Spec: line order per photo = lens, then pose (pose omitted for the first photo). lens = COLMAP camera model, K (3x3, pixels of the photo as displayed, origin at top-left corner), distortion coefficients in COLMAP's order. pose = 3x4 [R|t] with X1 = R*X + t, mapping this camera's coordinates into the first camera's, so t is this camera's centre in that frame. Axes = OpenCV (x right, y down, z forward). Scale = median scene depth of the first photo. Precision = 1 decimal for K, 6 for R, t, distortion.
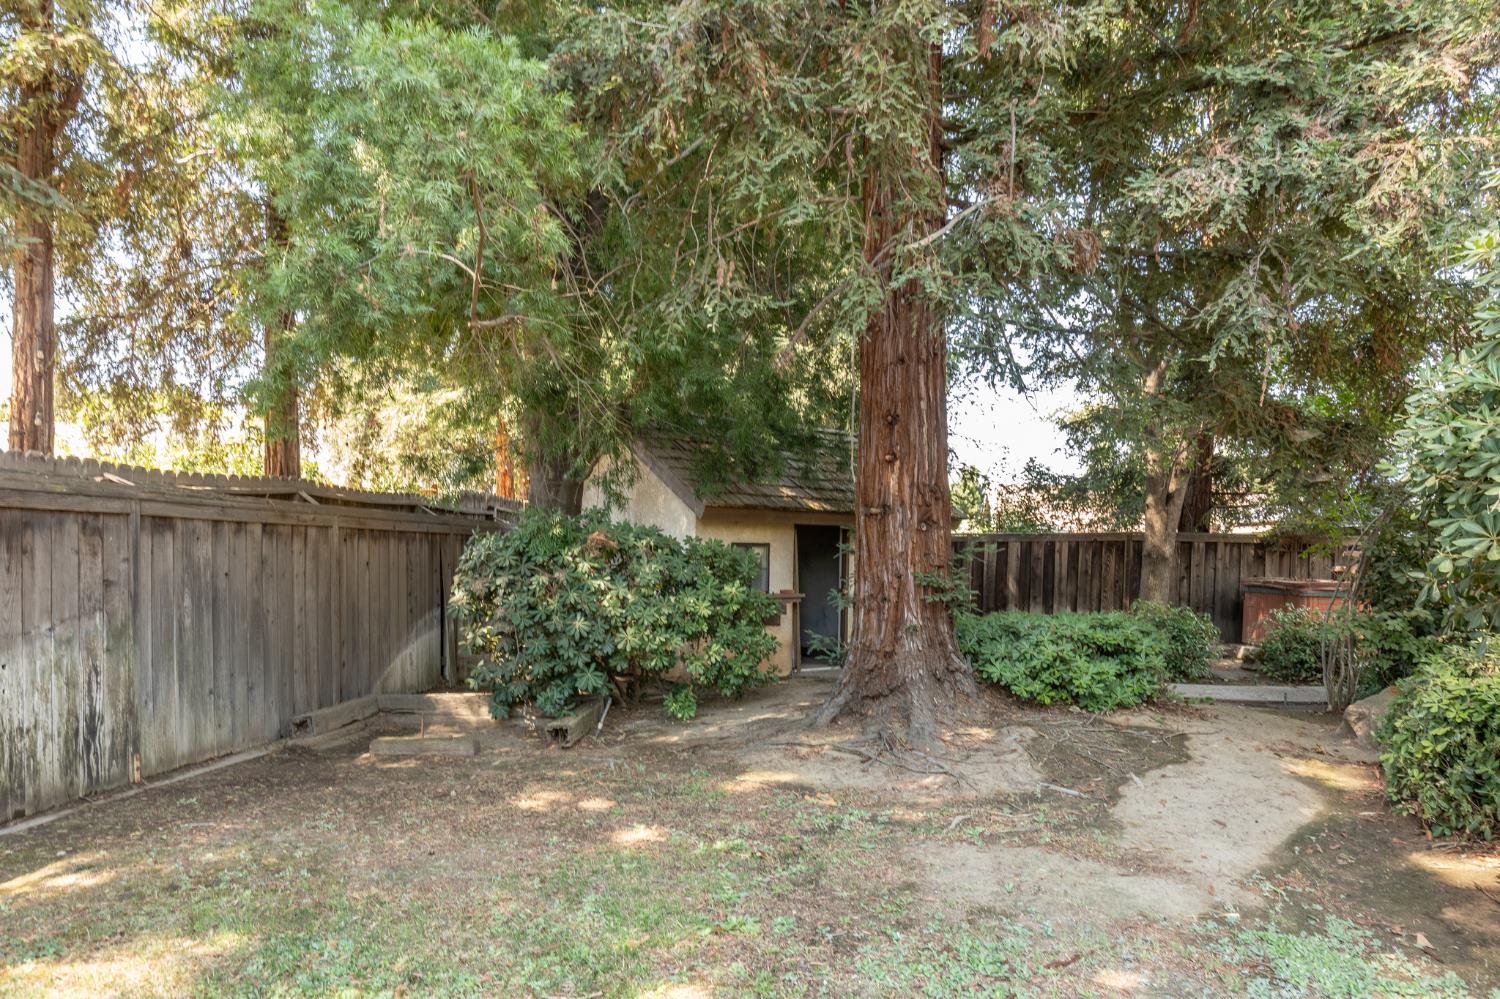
lens RADIAL K [[1002.7, 0, 750.4], [0, 1002.7, 559.3], [0, 0, 1]] dist [0.024357, -0.000135]
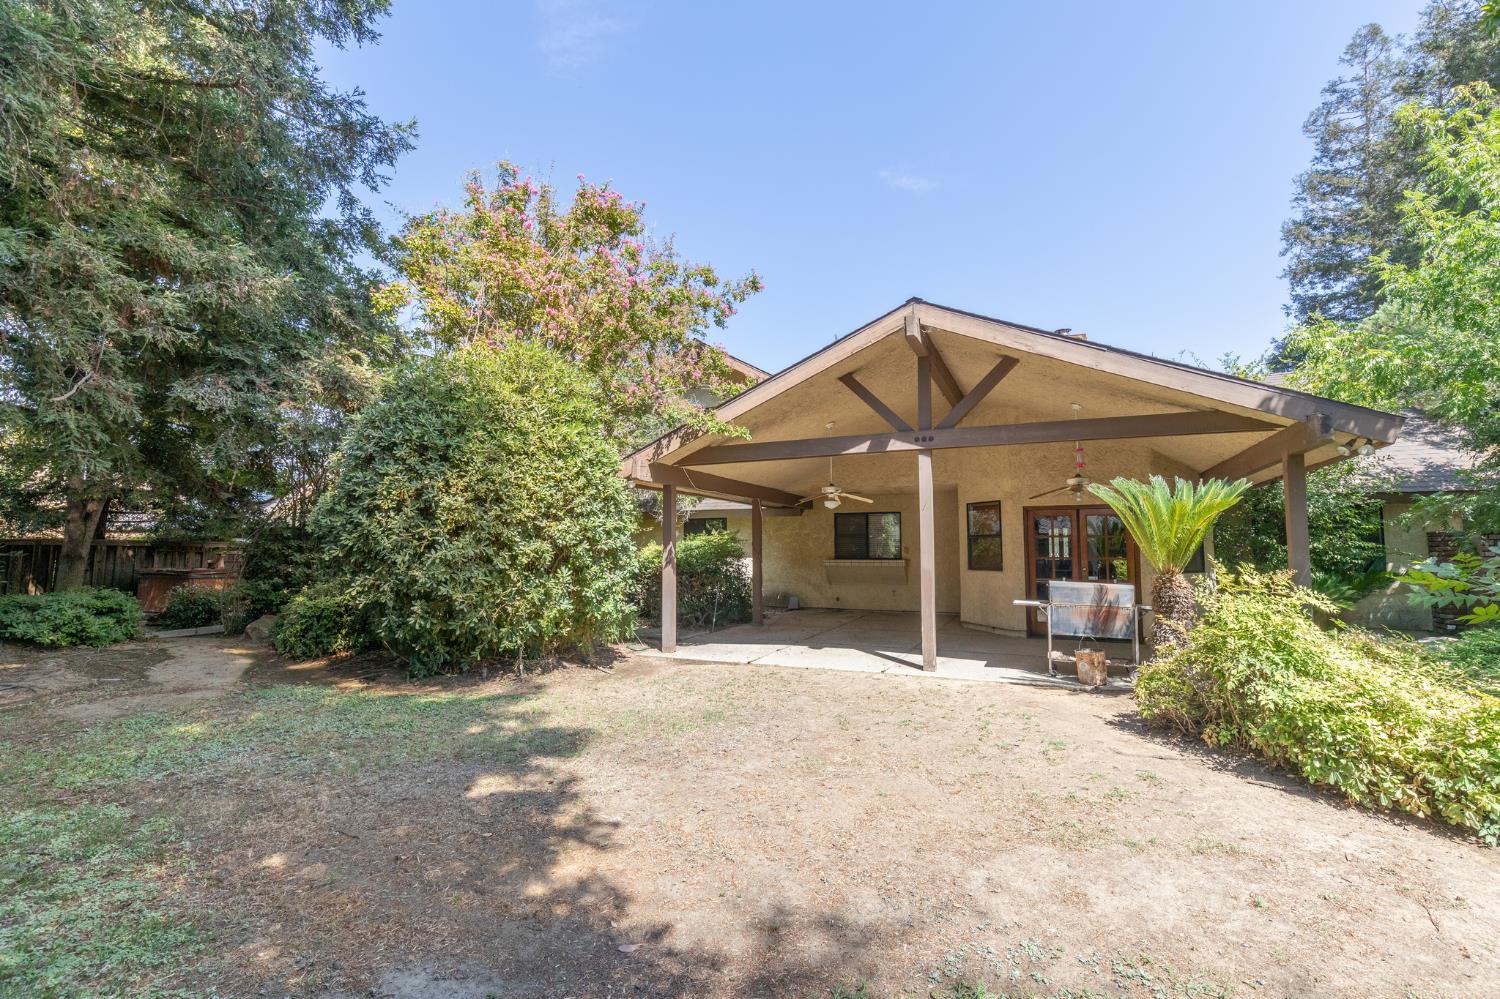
lens RADIAL K [[677.3, 0, 770.8], [0, 677.3, 501.9], [0, 0, 1]] dist [0.000651, 0.001061]
pose [[0.296155, 0.056691, 0.953456, -0.445152], [0.014885, 0.997842, -0.063954, -0.006301], [-0.955024, 0.033132, 0.294672, -0.467316]]
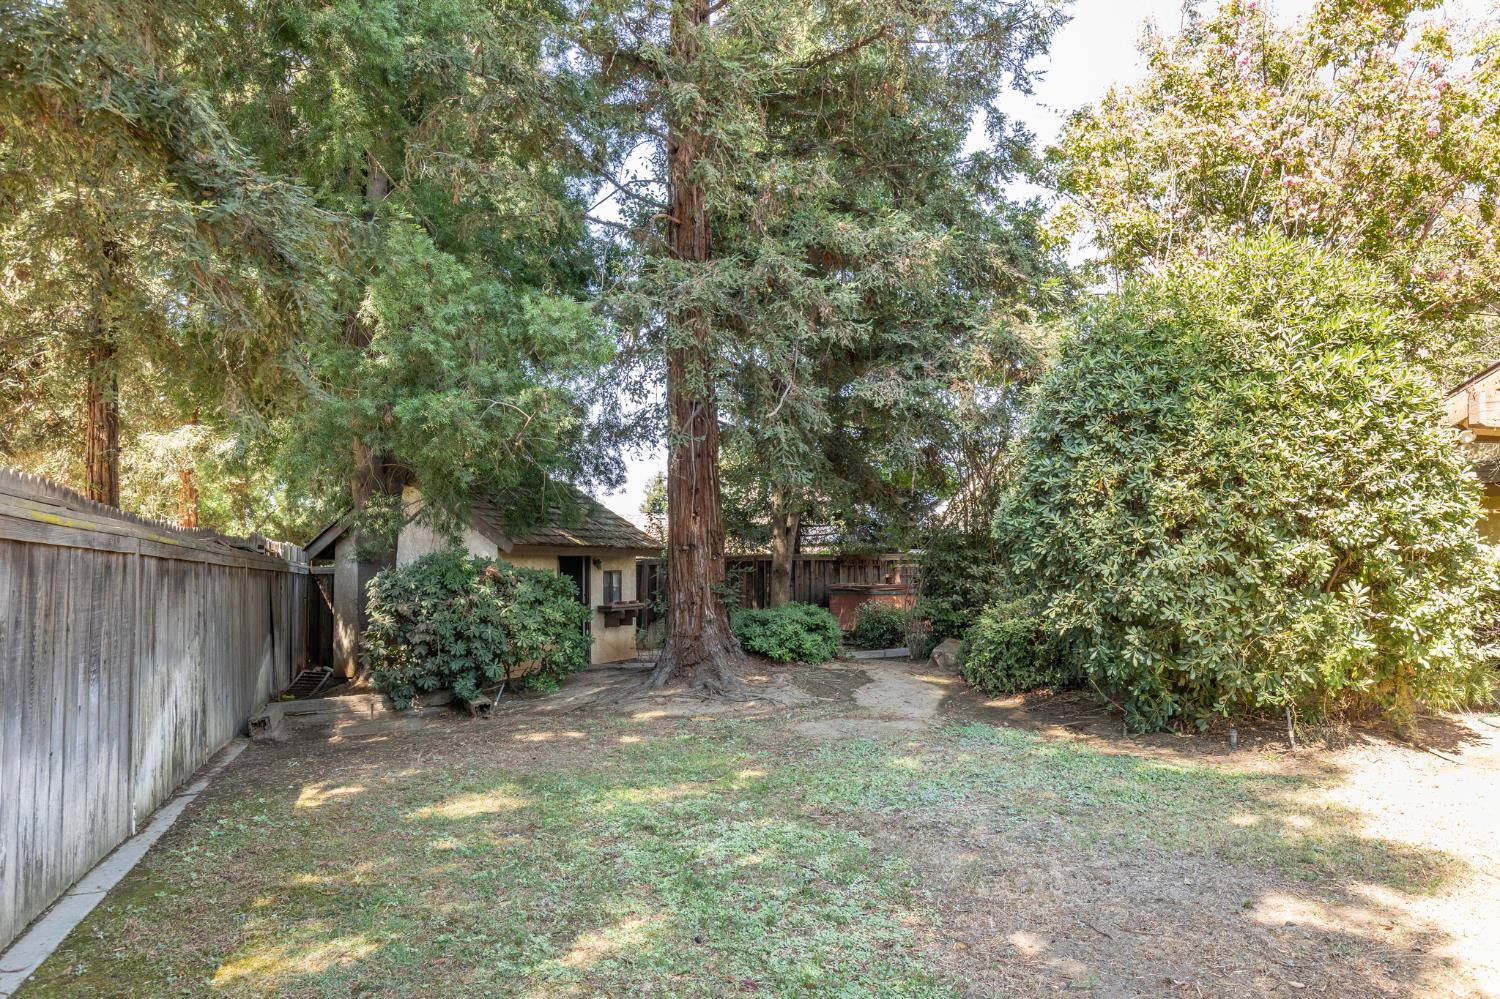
lens RADIAL K [[970.9, 0, 750.0], [0, 970.9, 499.5], [0, 0, 1]] dist [0.004966, -0.003718]
pose [[0.899269, 0.000732, 0.437396, -0.463509], [0.035462, 0.996584, -0.074578, -0.006321], [-0.435956, 0.082577, 0.896171, -0.440879]]
